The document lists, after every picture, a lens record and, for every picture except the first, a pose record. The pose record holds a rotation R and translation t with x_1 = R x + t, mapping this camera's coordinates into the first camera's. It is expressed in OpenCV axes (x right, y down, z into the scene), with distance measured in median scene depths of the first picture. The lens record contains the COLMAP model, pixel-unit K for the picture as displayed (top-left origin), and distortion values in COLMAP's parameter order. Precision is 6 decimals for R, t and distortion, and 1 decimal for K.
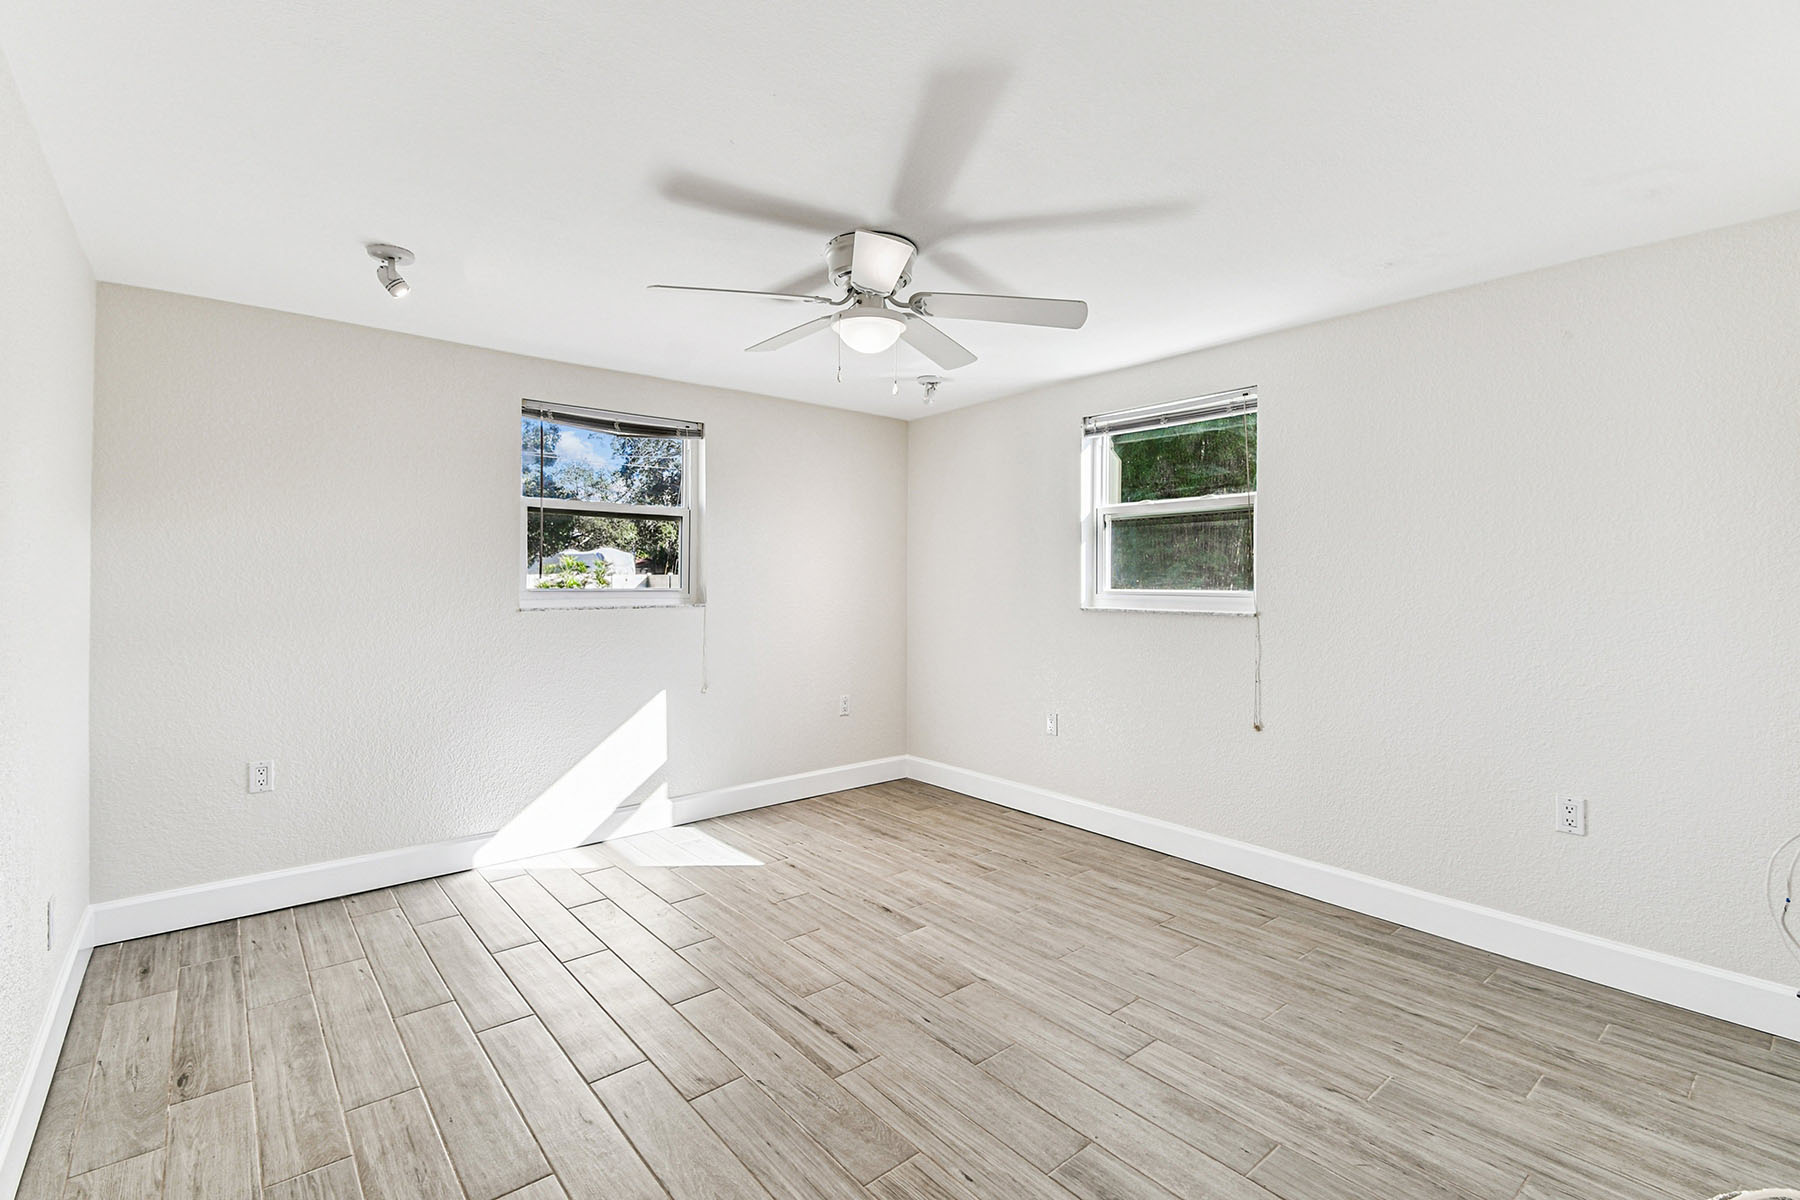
lens RADIAL K [[804.3, 0, 896.1], [0, 804.3, 579.0], [0, 0, 1]] dist [0.038574, -0.020230]
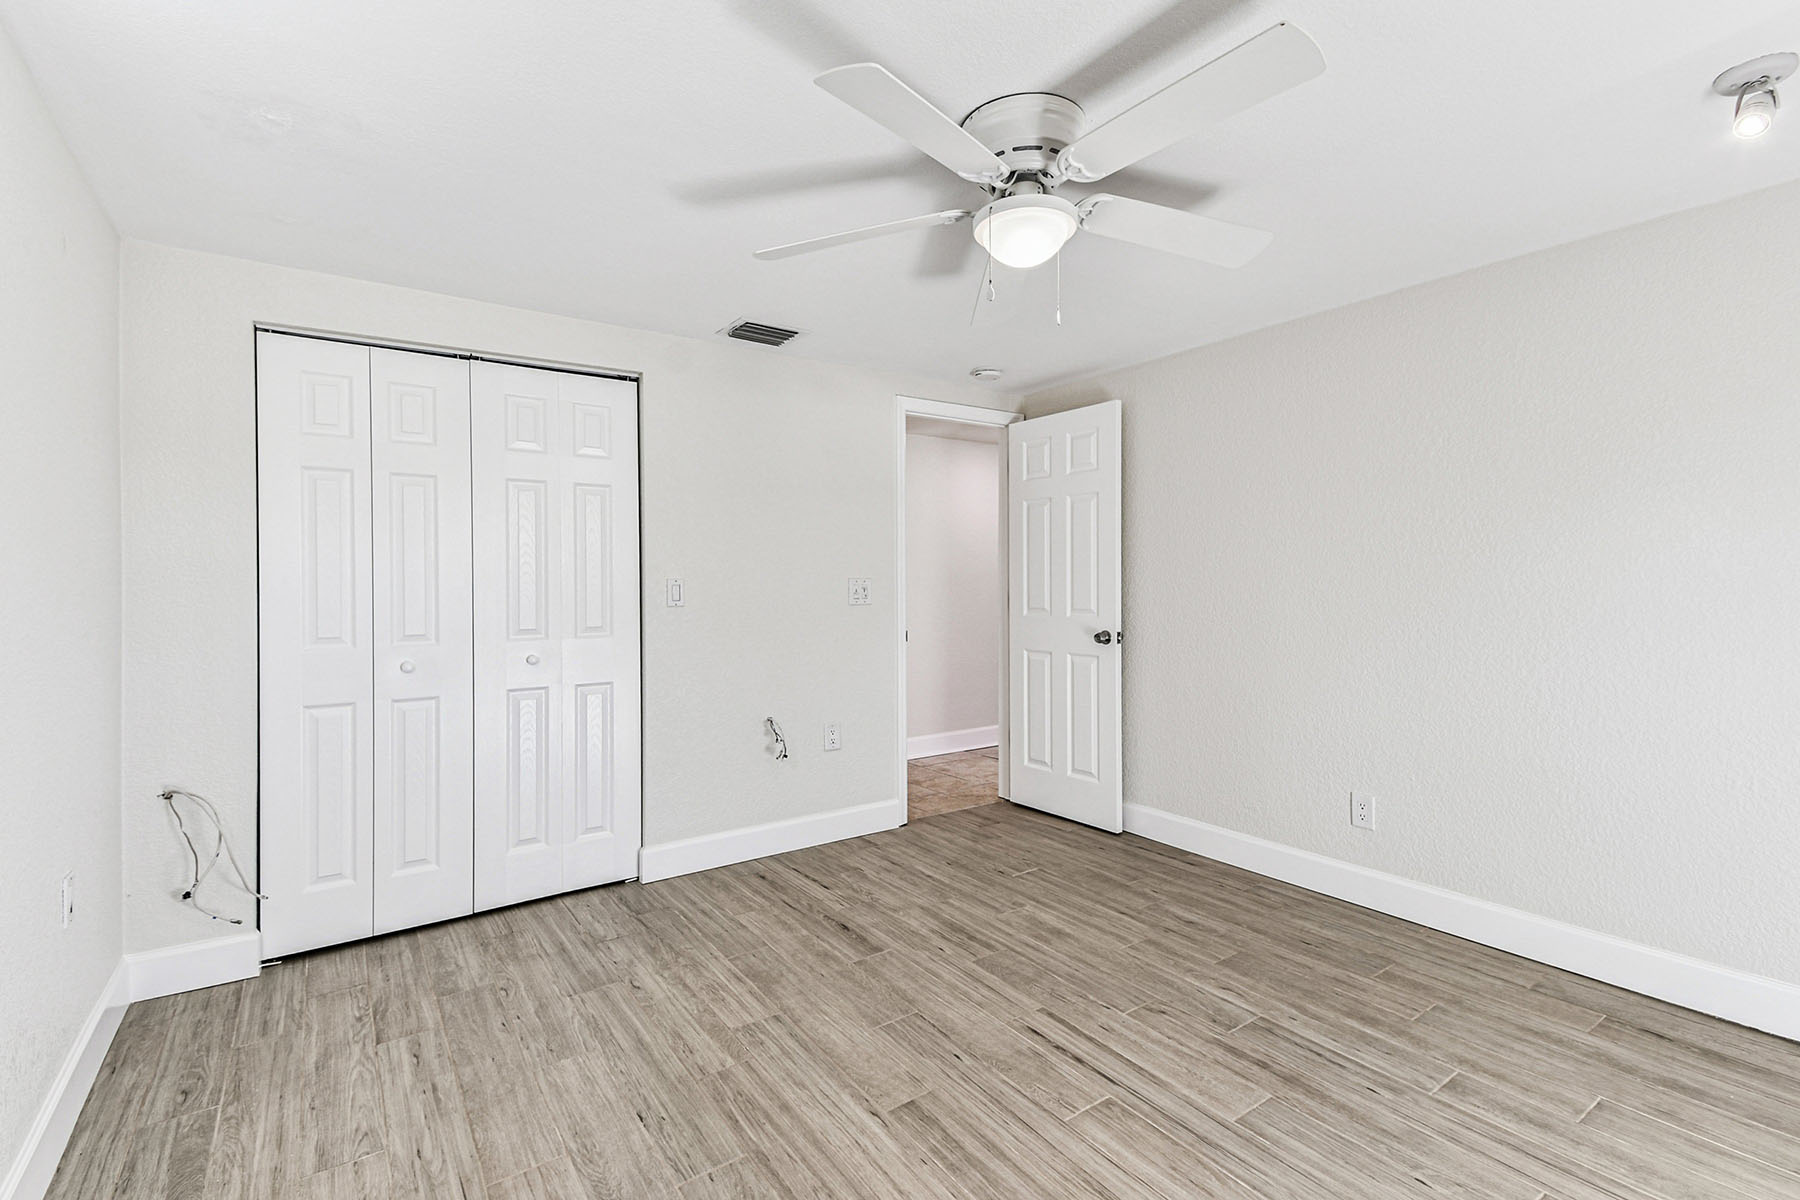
lens RADIAL K [[804.3, 0, 896.1], [0, 804.3, 579.0], [0, 0, 1]] dist [0.038574, -0.020230]
pose [[-0.995719, 0.005488, 0.092268, 0.019293], [0.004646, 0.999946, -0.009334, 0.014670], [-0.092314, -0.008865, -0.995690, 1.943826]]
